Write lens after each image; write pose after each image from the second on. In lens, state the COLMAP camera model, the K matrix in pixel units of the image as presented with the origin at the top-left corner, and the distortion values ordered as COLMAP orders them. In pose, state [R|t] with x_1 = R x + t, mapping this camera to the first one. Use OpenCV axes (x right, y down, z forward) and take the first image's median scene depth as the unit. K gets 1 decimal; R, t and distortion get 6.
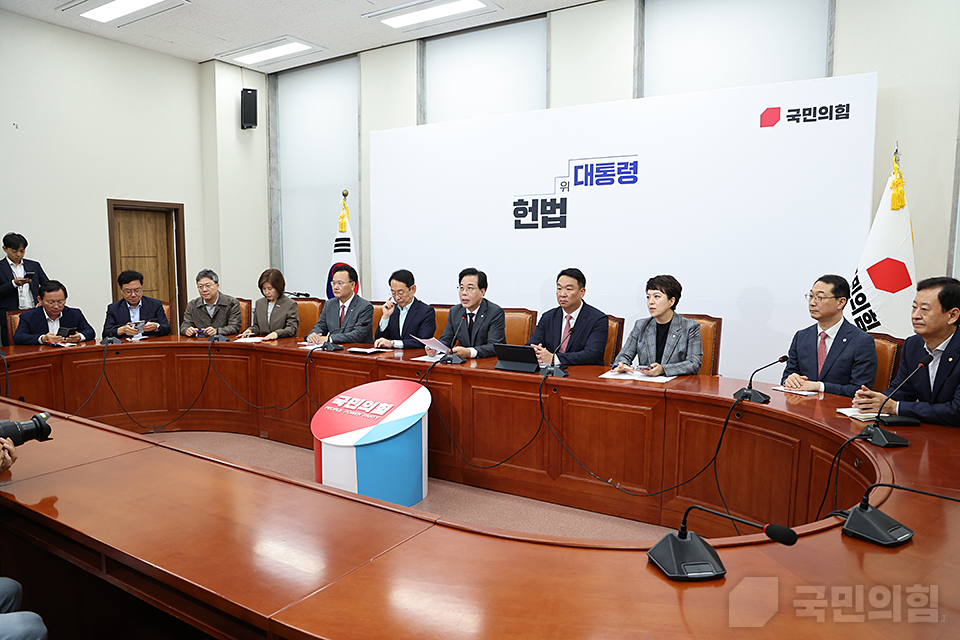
lens RADIAL K [[655.1, 0, 483.4], [0, 655.1, 337.2], [0, 0, 1]] dist [-0.073106, 0.003290]
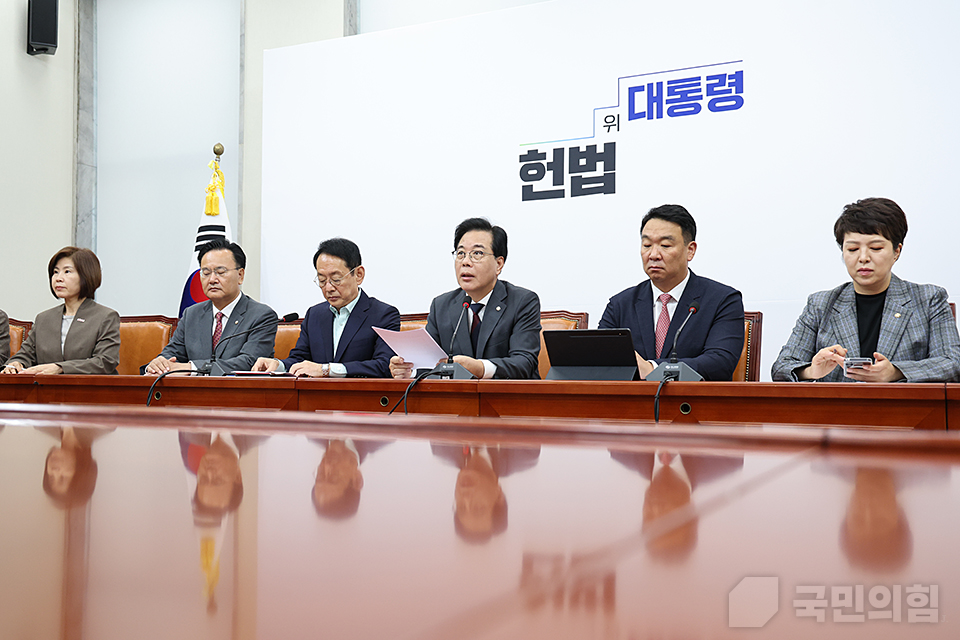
lens RADIAL K [[980.3, 0, 480.0], [0, 980.3, 320.0], [0, 0, 1]] dist [0.061127, -0.016912]
pose [[0.996419, 0.002473, 0.084520, -0.068450], [0.011474, 0.986374, -0.164121, 0.087764], [-0.083774, 0.164503, 0.982813, 0.185649]]
